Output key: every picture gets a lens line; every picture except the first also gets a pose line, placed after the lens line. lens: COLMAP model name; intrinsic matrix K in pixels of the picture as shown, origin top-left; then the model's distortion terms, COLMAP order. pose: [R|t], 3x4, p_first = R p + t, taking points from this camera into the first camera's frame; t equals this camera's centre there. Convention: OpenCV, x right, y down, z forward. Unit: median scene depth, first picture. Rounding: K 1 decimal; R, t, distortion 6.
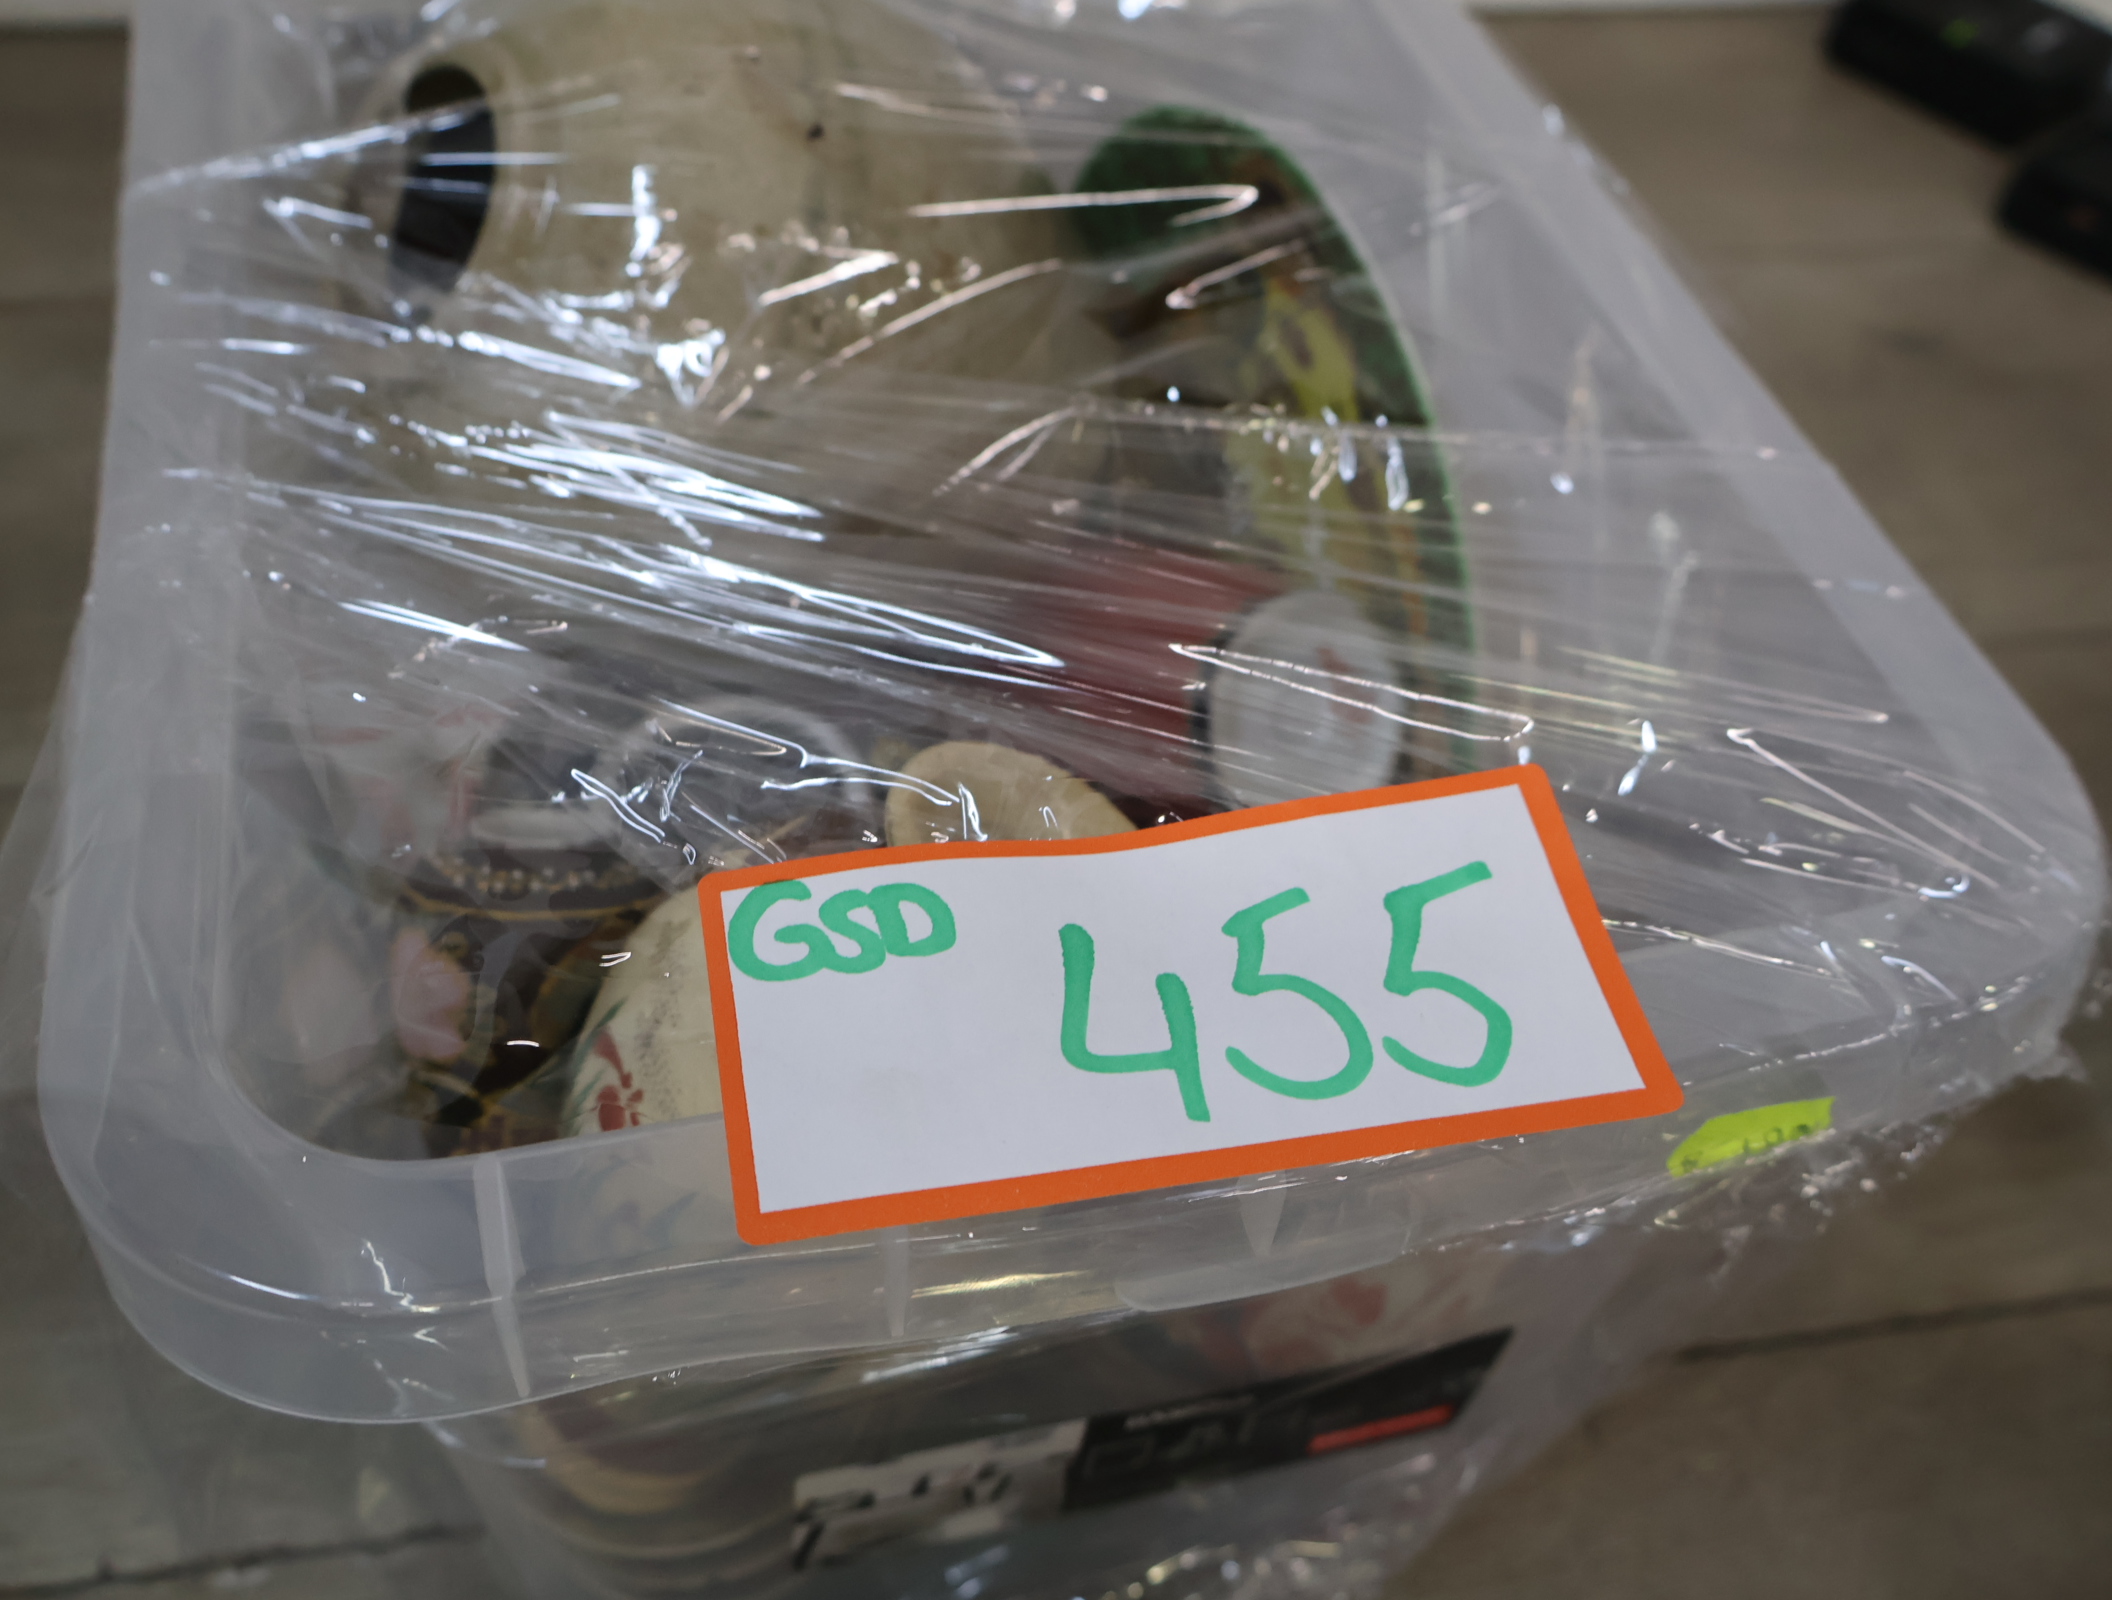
lens RADIAL K [[2029.1, 0, 1056.0], [0, 2029.1, 800.0], [0, 0, 1]] dist [0.000937, -0.001434]
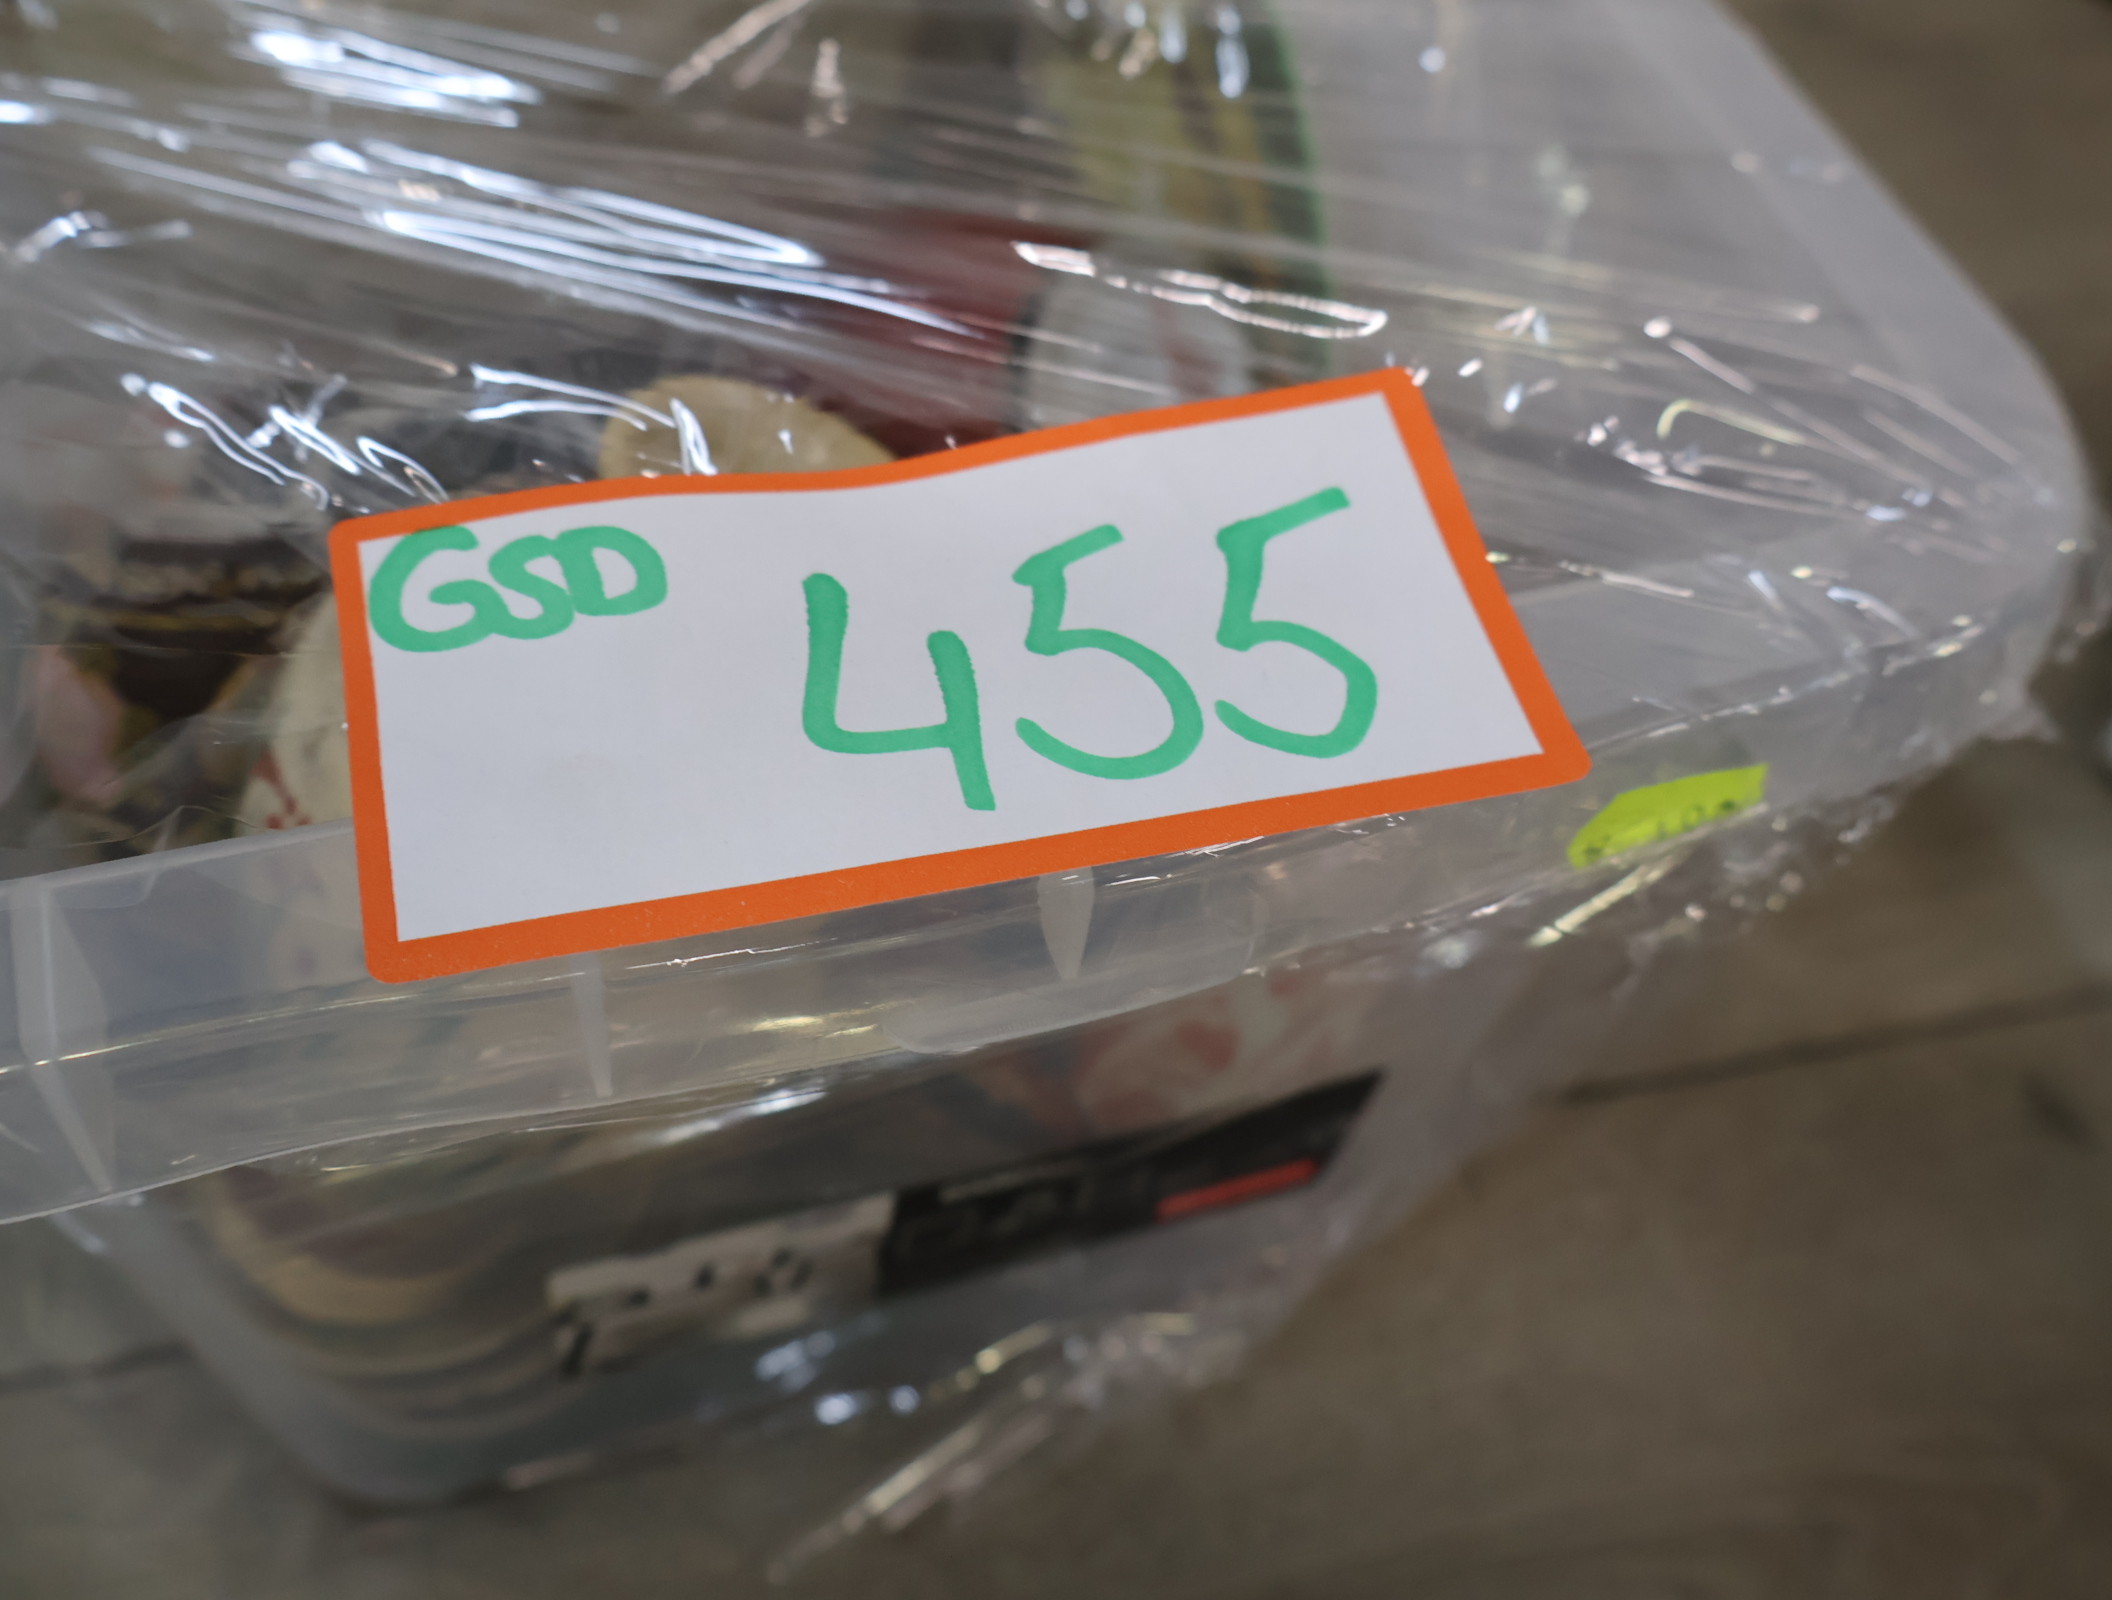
lens RADIAL K [[2029.1, 0, 1056.0], [0, 2029.1, 800.0], [0, 0, 1]] dist [0.000937, -0.001434]
pose [[0.997628, -0.033575, 0.060095, 0.047164], [0.027271, 0.994326, 0.102820, 0.067740], [-0.063206, -0.100938, 0.992883, 0.201750]]
